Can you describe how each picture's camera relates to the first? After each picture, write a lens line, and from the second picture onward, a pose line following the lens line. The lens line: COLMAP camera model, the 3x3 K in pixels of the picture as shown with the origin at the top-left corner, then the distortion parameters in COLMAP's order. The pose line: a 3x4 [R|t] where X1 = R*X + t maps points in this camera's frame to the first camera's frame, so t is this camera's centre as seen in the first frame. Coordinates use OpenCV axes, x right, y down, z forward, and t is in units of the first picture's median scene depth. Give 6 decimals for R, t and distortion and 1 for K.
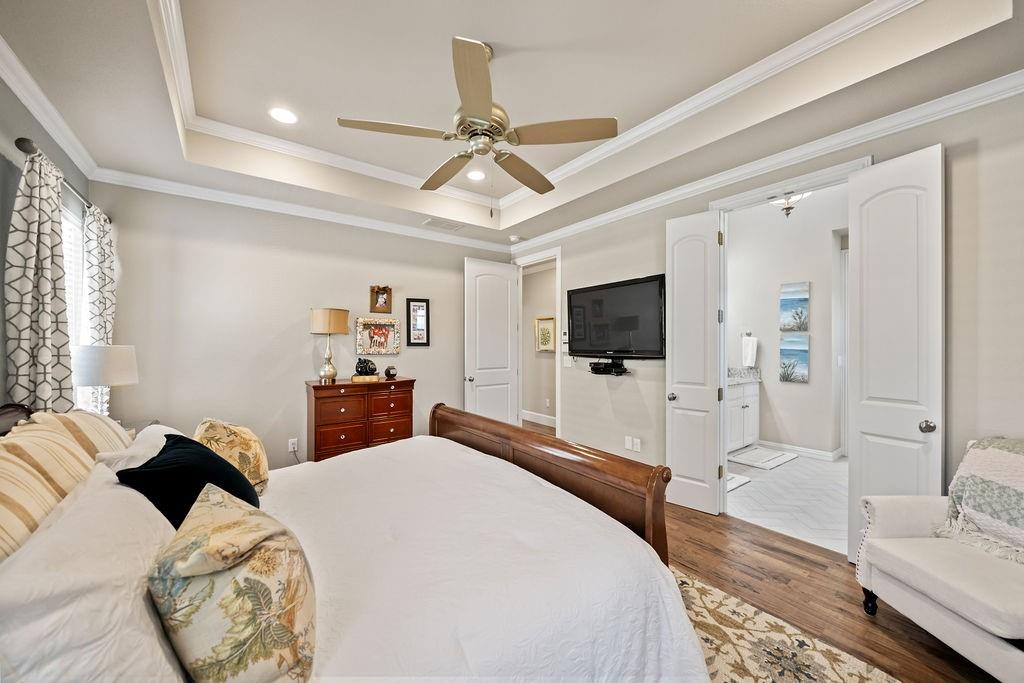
lens RADIAL K [[380.6, 0, 512.0], [0, 380.6, 341.5], [0, 0, 1]] dist [-0.000232, -0.000004]
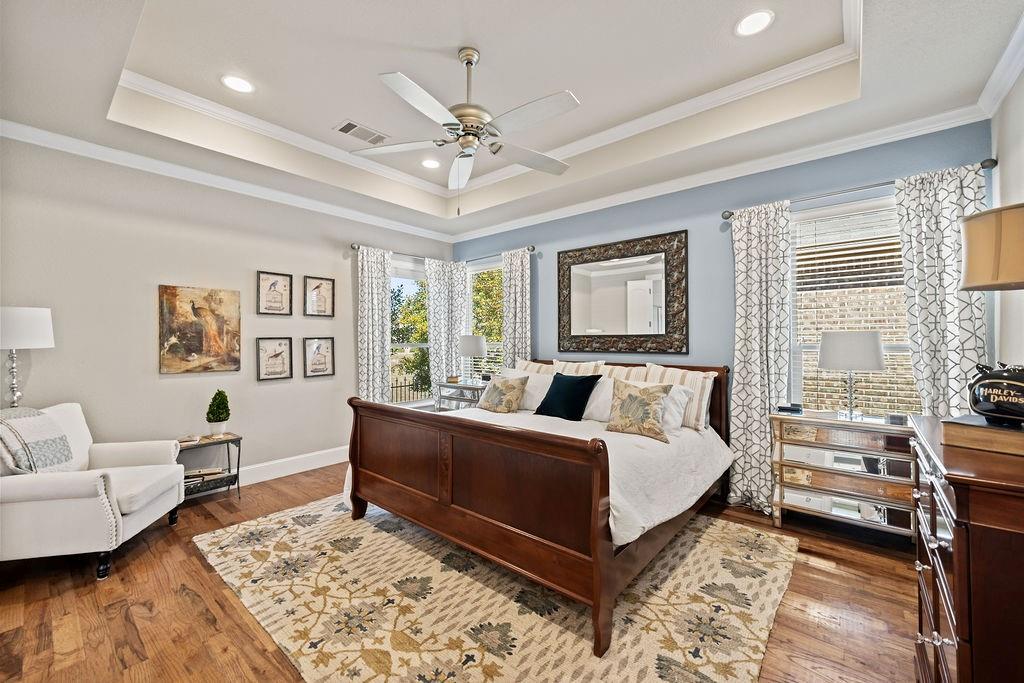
lens RADIAL K [[409.3, 0, 512.0], [0, 409.3, 341.5], [0, 0, 1]] dist [-0.000220, -0.000048]
pose [[-0.974569, 0.004941, -0.224034, 0.072459], [0.005406, 0.999984, -0.001462, 0.062601], [0.224023, -0.002636, -0.974580, 2.416827]]
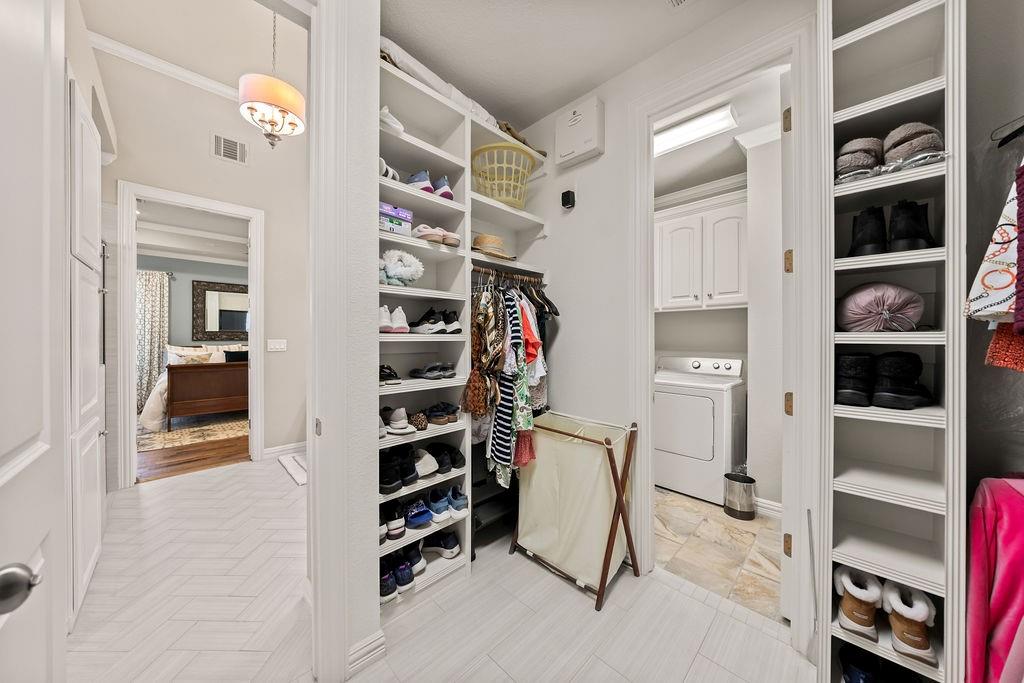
lens RADIAL K [[356.5, 0, 512.0], [0, 356.5, 341.5], [0, 0, 1]] dist [-0.000177, -0.000016]
pose [[0.113811, 0.006103, -0.993484, 2.980108], [-0.005143, 0.999971, 0.005553, 0.094486], [0.993489, 0.004478, 0.113839, 2.819307]]
